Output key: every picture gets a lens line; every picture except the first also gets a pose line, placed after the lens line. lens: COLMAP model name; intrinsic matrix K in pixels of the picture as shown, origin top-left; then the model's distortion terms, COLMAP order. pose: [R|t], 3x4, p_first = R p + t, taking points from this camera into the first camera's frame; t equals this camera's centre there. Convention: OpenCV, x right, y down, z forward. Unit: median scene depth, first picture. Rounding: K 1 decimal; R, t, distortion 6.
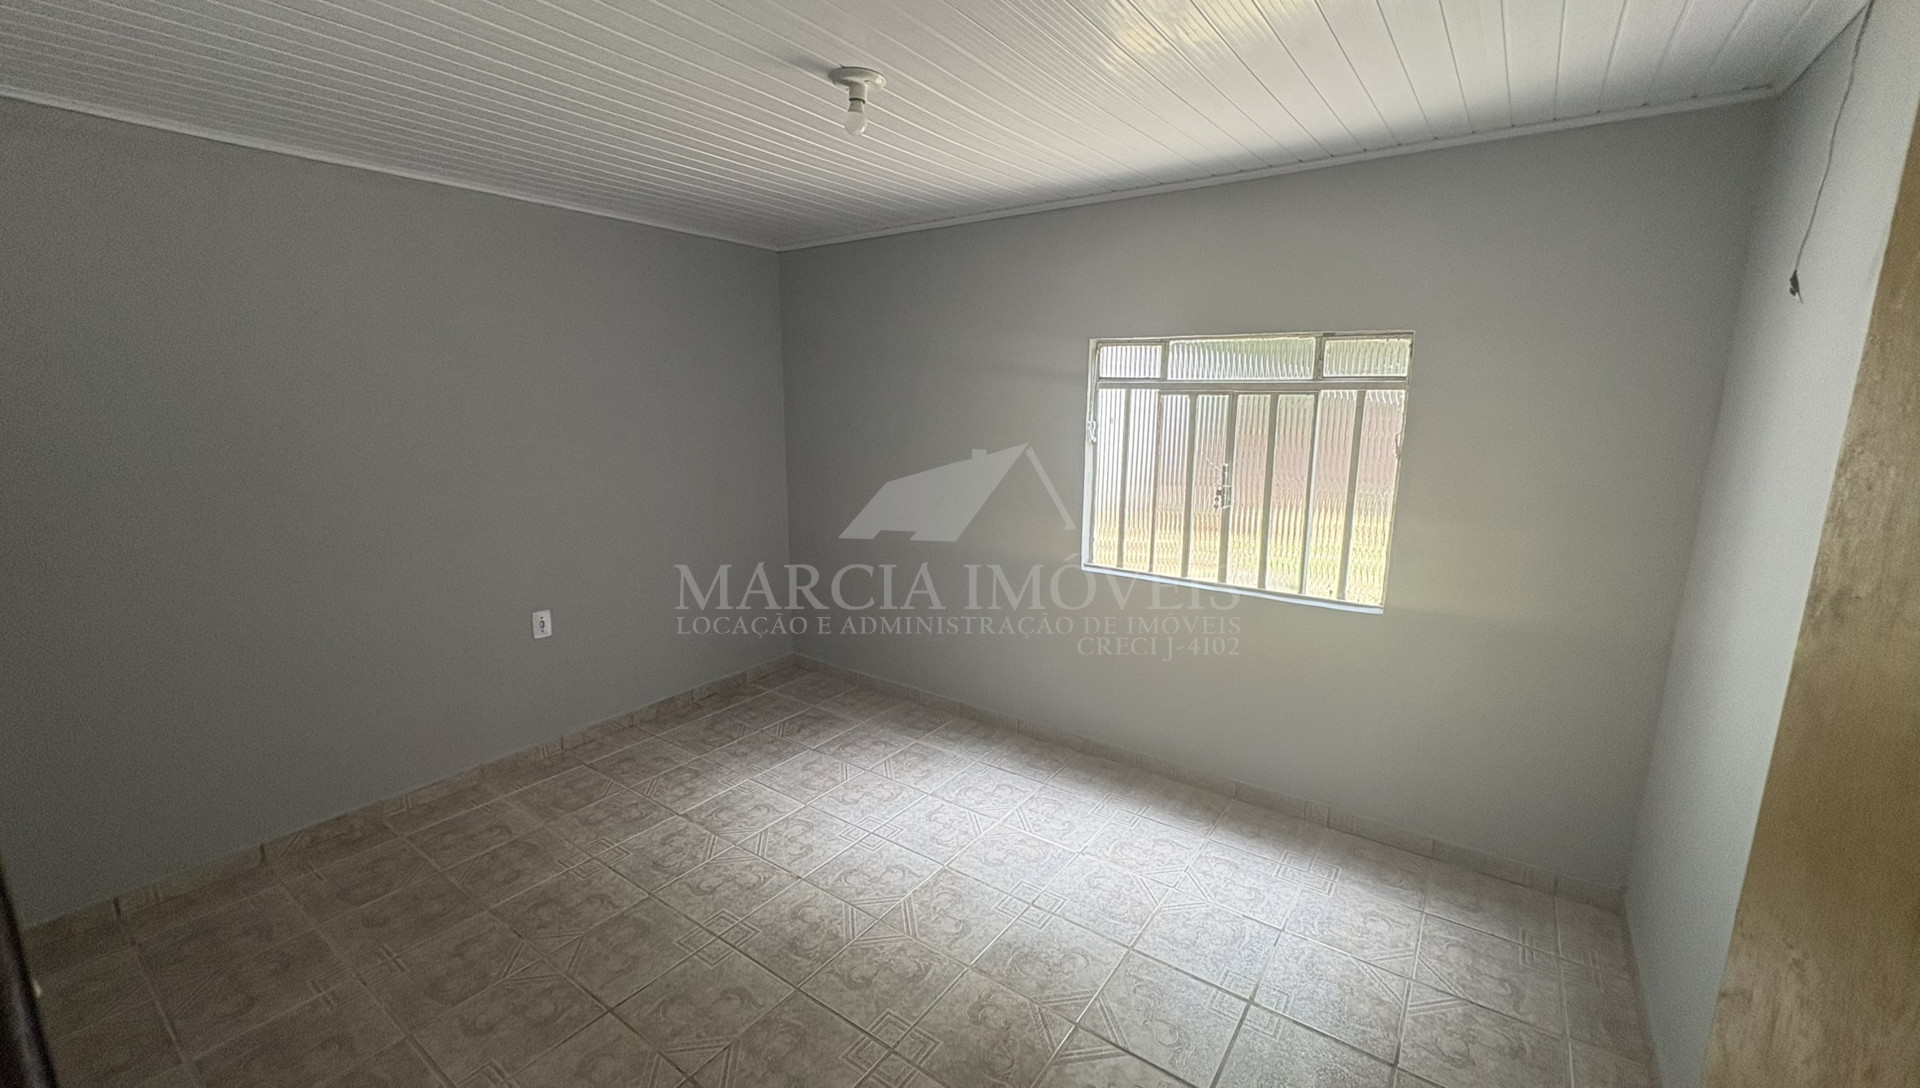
lens RADIAL K [[764.0, 0, 963.1], [0, 764.0, 540.8], [0, 0, 1]] dist [0.001313, -0.000391]
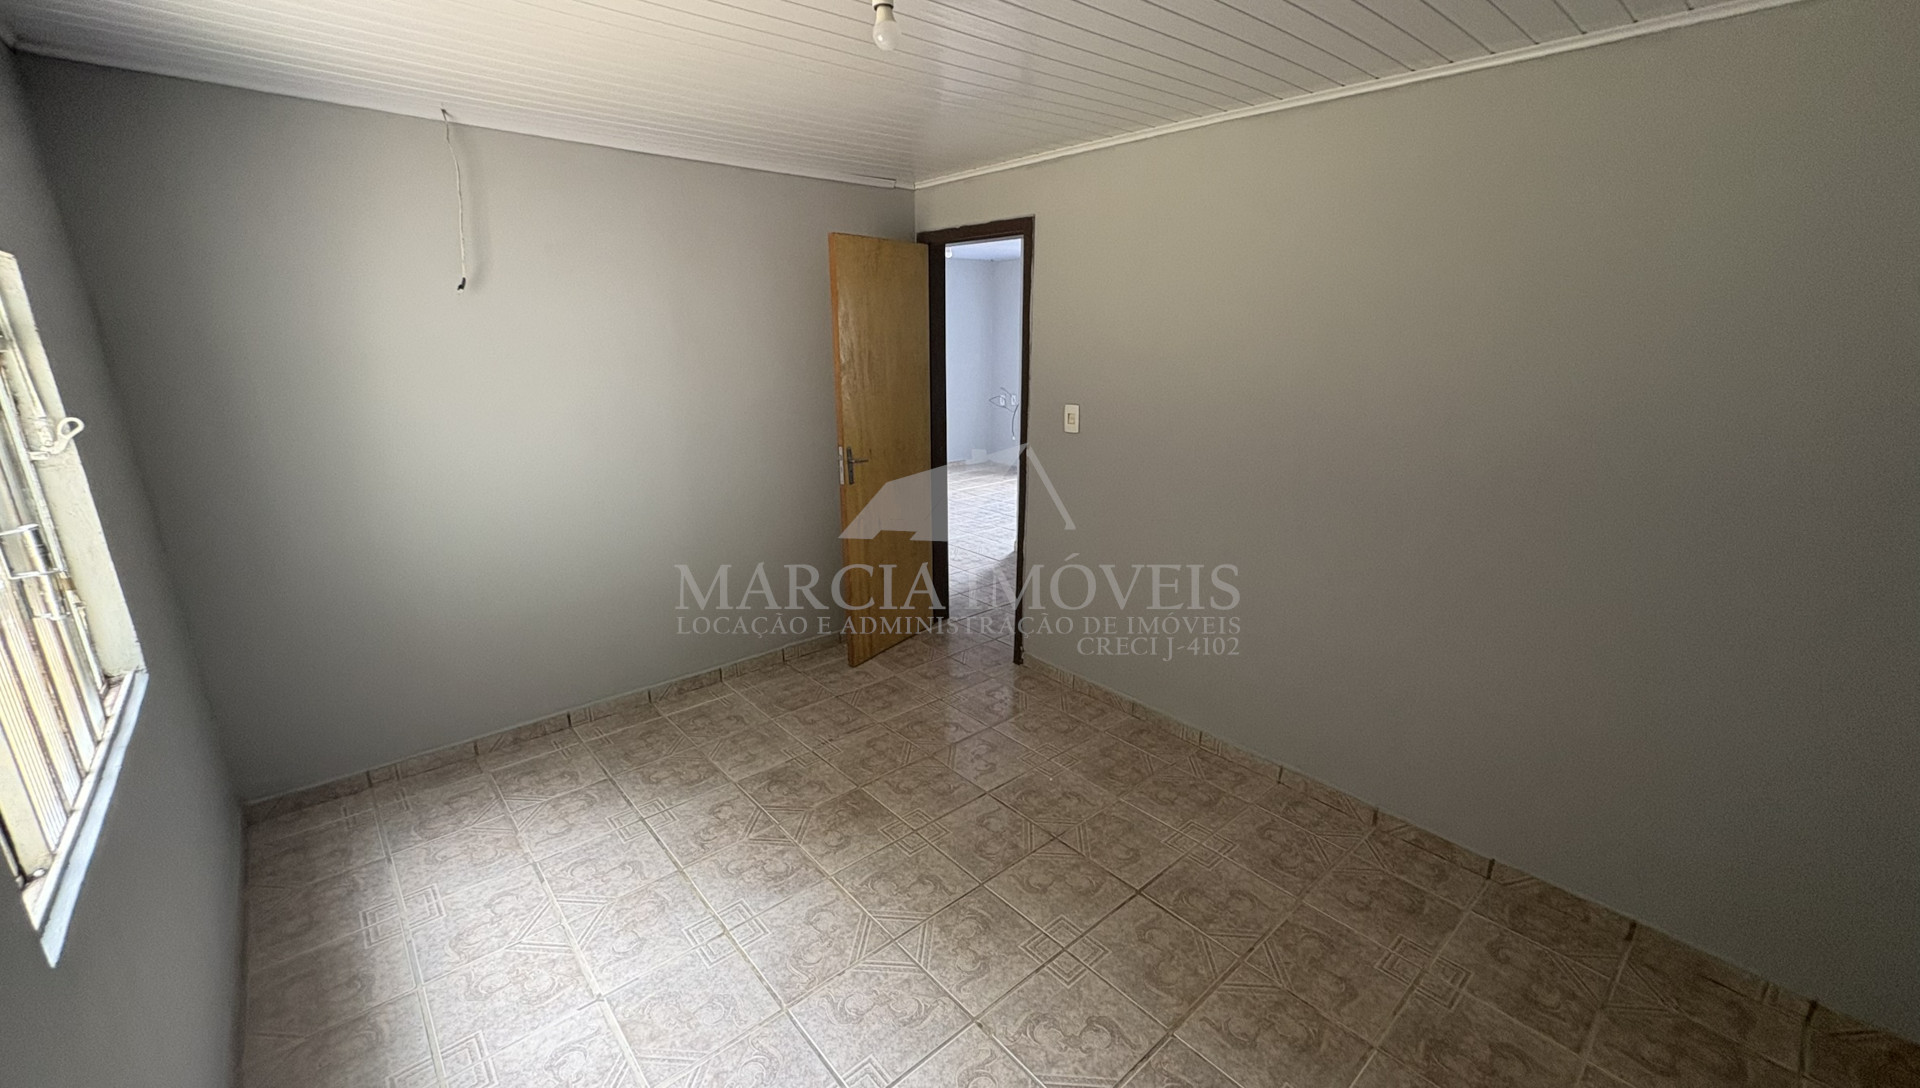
lens RADIAL K [[764.0, 0, 963.1], [0, 764.0, 540.8], [0, 0, 1]] dist [0.001313, -0.000391]
pose [[-0.973487, -0.069240, 0.218010, -0.376670], [0.036525, 0.893803, 0.446971, -0.354364], [-0.225806, 0.443083, -0.867576, 1.653270]]
